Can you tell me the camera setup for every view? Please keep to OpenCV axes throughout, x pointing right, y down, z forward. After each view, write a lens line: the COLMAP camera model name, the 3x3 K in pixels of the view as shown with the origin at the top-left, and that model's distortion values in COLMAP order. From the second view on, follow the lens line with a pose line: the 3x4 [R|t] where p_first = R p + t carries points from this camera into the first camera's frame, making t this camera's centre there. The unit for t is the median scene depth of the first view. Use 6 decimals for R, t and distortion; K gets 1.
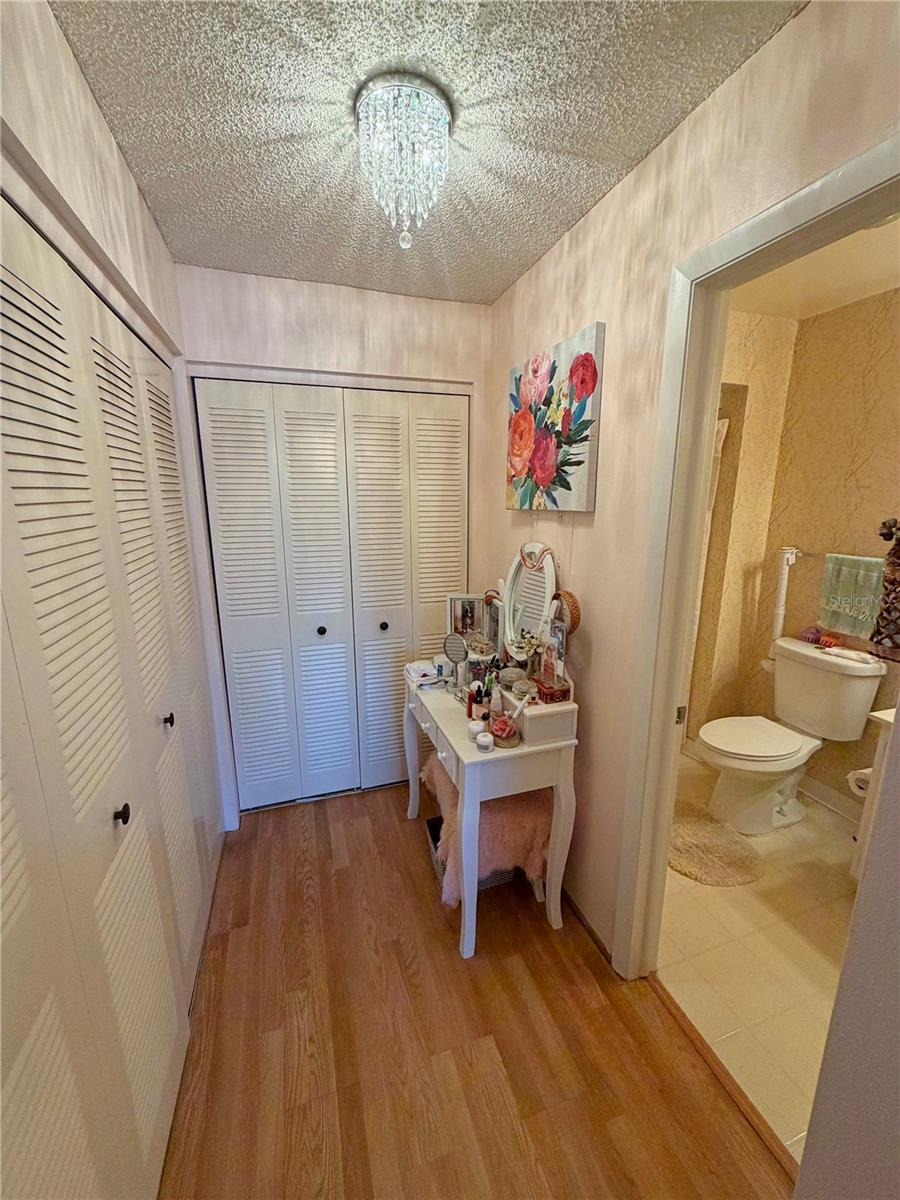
lens RADIAL K [[474.5, 0, 450.0], [0, 474.5, 601.4], [0, 0, 1]] dist [-0.002227, -0.000330]
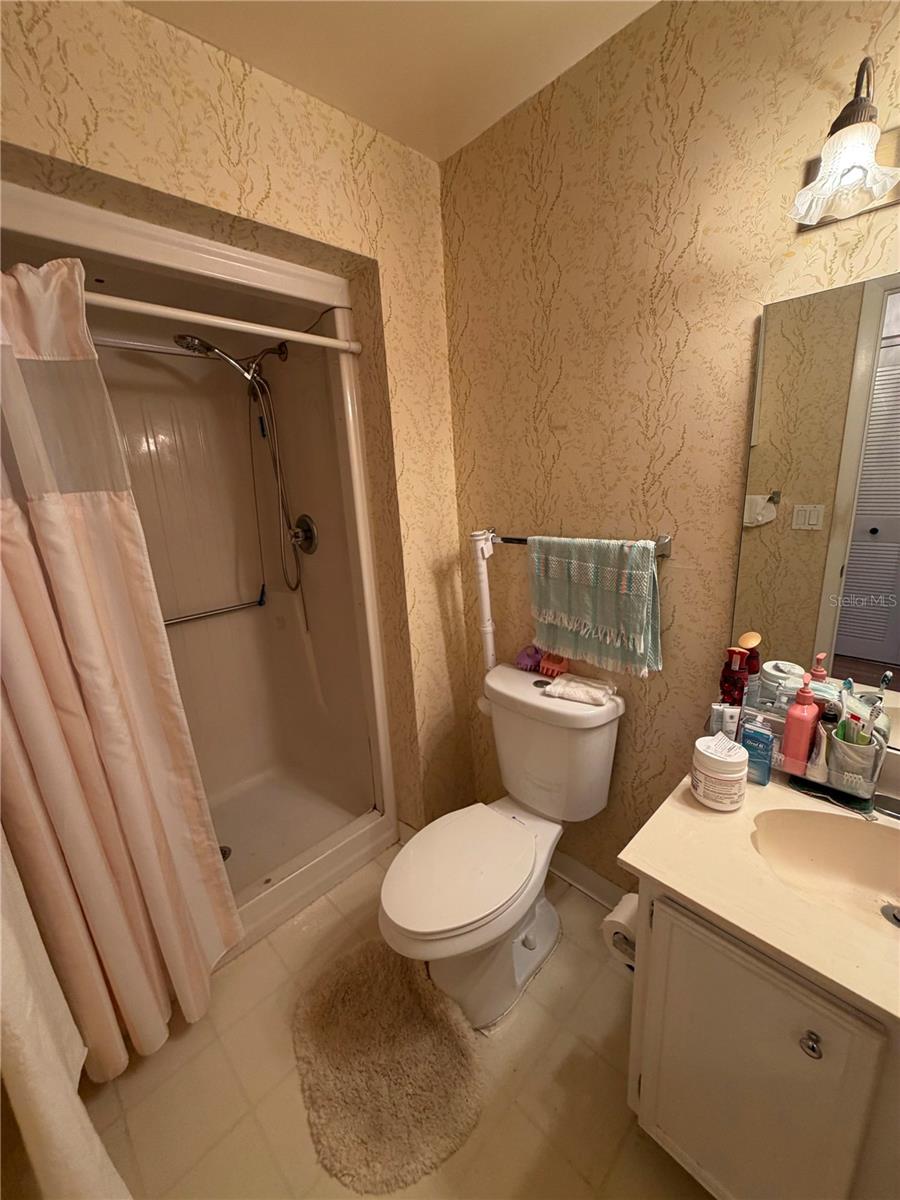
lens RADIAL K [[474.5, 0, 455.6], [0, 474.5, 600.9], [0, 0, 1]] dist [-0.002227, -0.000330]
pose [[0.893748, -0.166101, 0.416684, 0.420489], [0.153710, 0.986081, 0.063384, -0.070089], [-0.421412, 0.007399, 0.906839, 0.454528]]
